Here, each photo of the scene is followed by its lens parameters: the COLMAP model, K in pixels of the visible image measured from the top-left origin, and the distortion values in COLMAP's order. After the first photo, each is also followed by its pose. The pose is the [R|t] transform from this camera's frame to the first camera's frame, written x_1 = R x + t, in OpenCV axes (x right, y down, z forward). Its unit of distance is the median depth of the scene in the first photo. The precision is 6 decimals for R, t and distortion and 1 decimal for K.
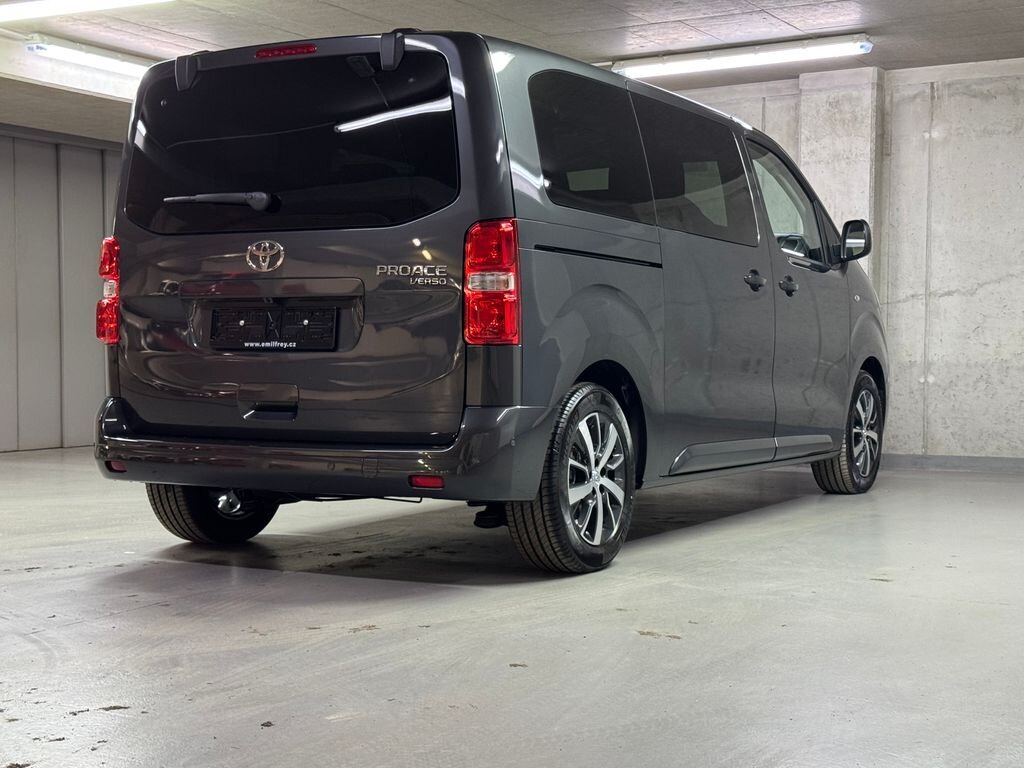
lens RADIAL K [[1507.4, 0, 516.0], [0, 1507.4, 384.4], [0, 0, 1]] dist [0.131582, 0.000000]
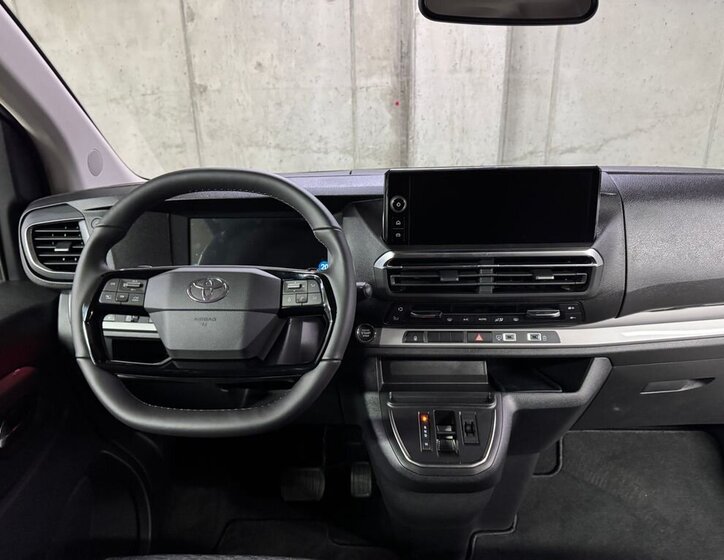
lens RADIAL K [[534.2, 0, 346.5], [0, 534.2, 283.9], [0, 0, 1]] dist [0.004229, -0.017584]
pose [[0.886159, -0.177255, 0.428139, 0.016695], [0.034896, 0.946849, 0.319779, -0.090935], [-0.462066, -0.268435, 0.845244, 0.776703]]
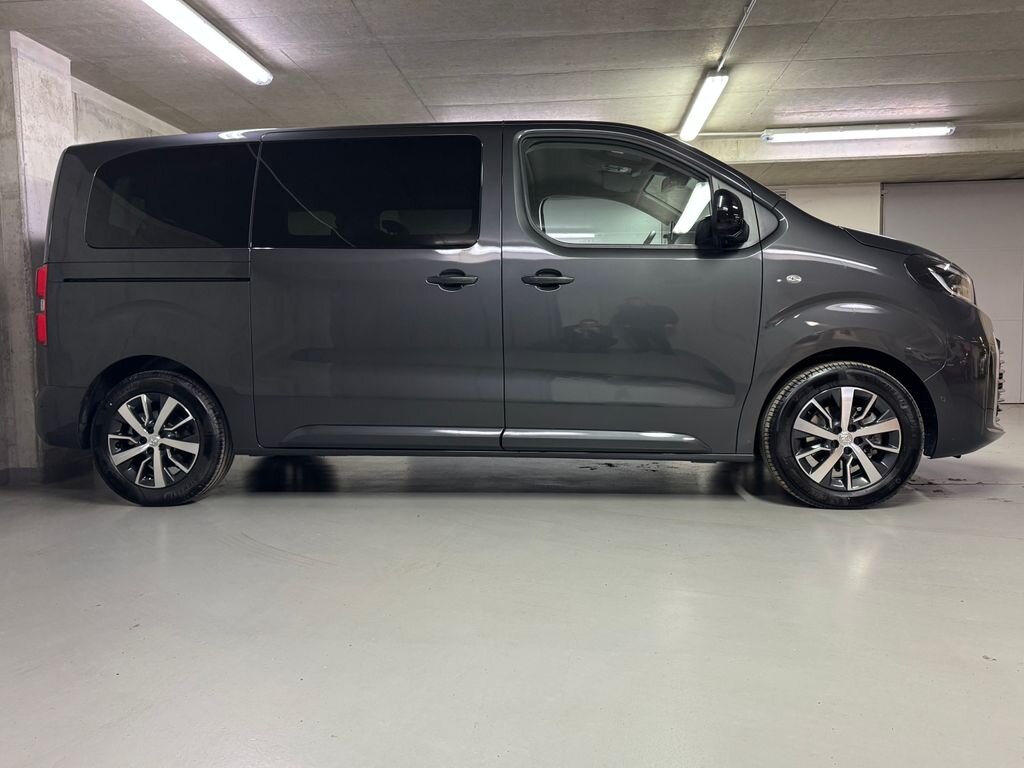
lens RADIAL K [[785.3, 0, 518.8], [0, 785.3, 389.4], [0, 0, 1]] dist [-0.000926, -0.012089]
pose [[-0.401881, -0.058466, 0.913824, -0.351553], [0.041742, 0.995752, 0.082065, -0.027403], [-0.914740, 0.071125, -0.397733, 0.955199]]
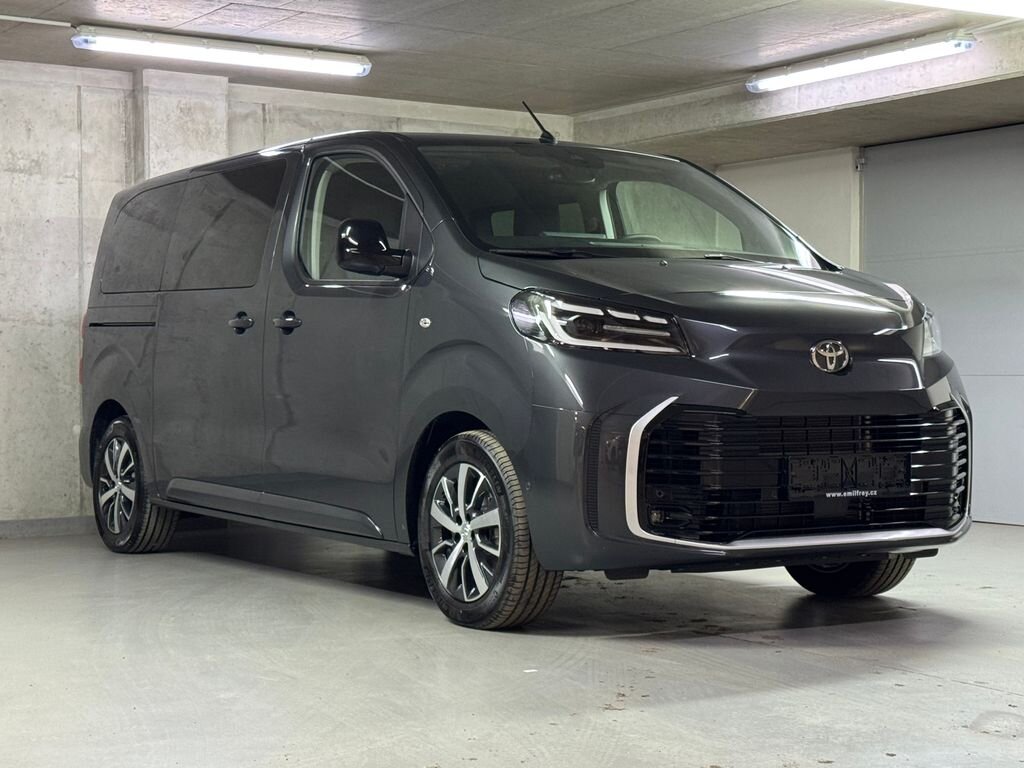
lens RADIAL K [[1832.6, 0, 514.2], [0, 1832.6, 387.5], [0, 0, 1]] dist [0.133351, 0.000000]
pose [[0.471593, -0.006075, 0.881796, -0.643723], [0.026233, 0.999630, -0.007143, -0.014001], [-0.881426, 0.026500, 0.471578, 0.347281]]
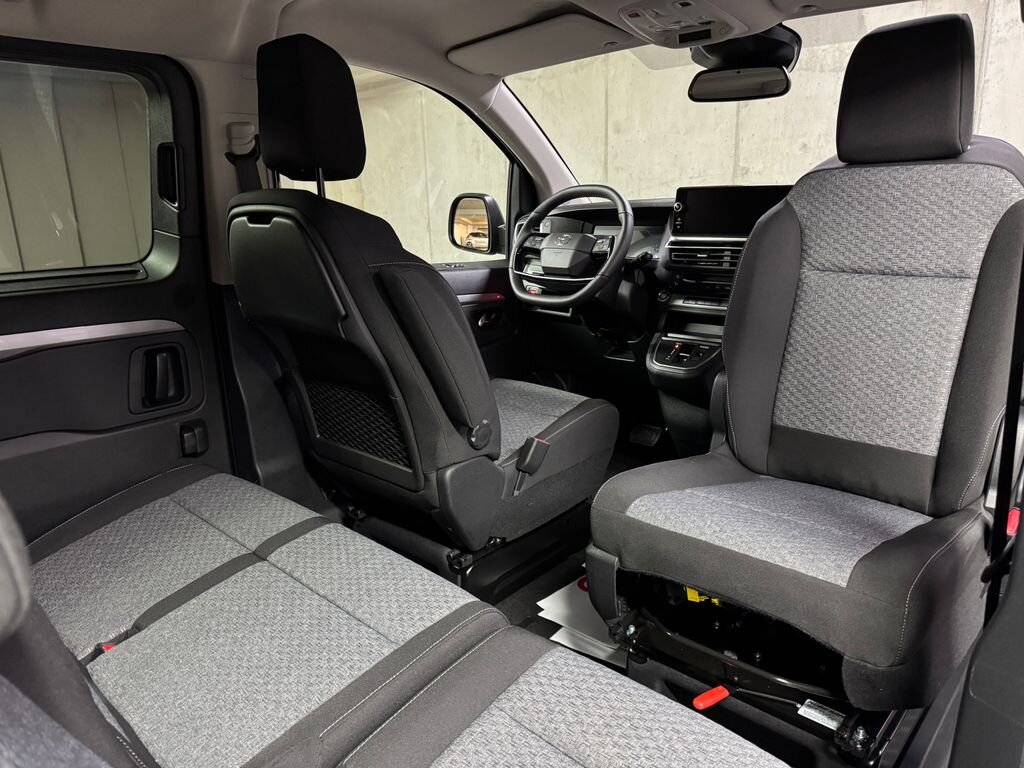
lens RADIAL K [[716.4, 0, 514.5], [0, 716.4, 385.7], [0, 0, 1]] dist [0.012120, -0.026982]
pose [[0.974668, 0.041789, -0.219716, 0.061270], [0.007380, 0.975845, 0.218341, -0.072205], [0.223533, -0.214432, 0.950816, 0.652446]]
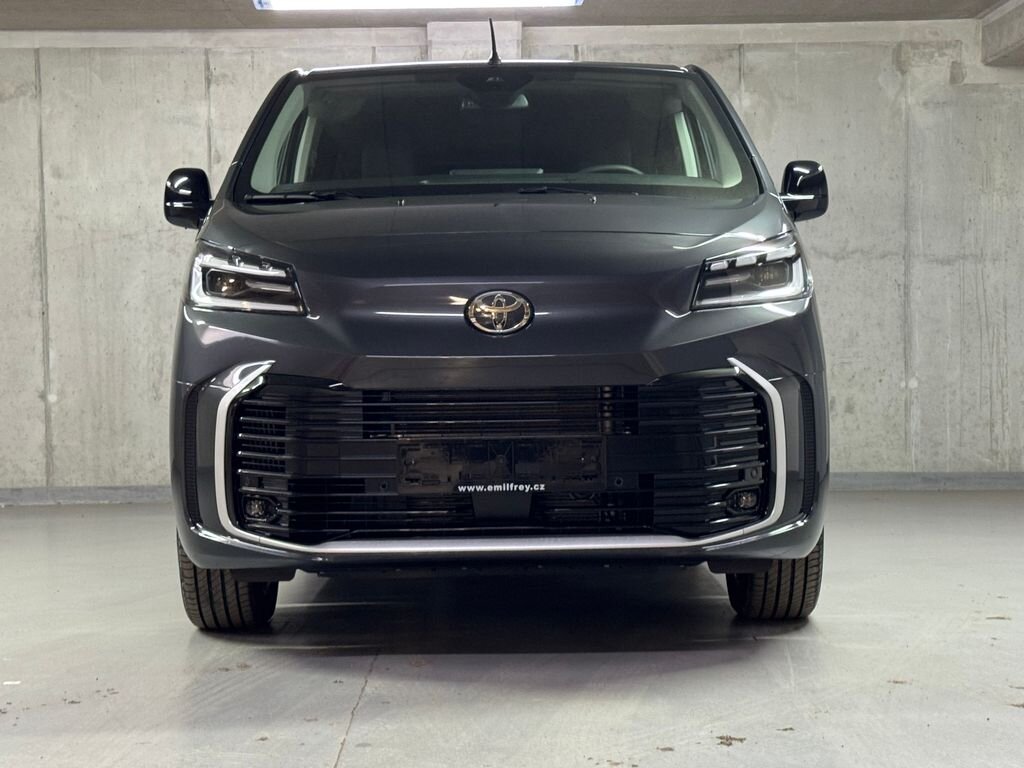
lens RADIAL K [[1832.6, 0, 509.0], [0, 1832.6, 383.6], [0, 0, 1]] dist [0.133351, 0.000000]
pose [[0.865546, -0.024766, 0.500217, -0.287853], [0.029203, 0.999573, -0.001042, -0.006630], [-0.499978, 0.015510, 0.865899, 0.124153]]
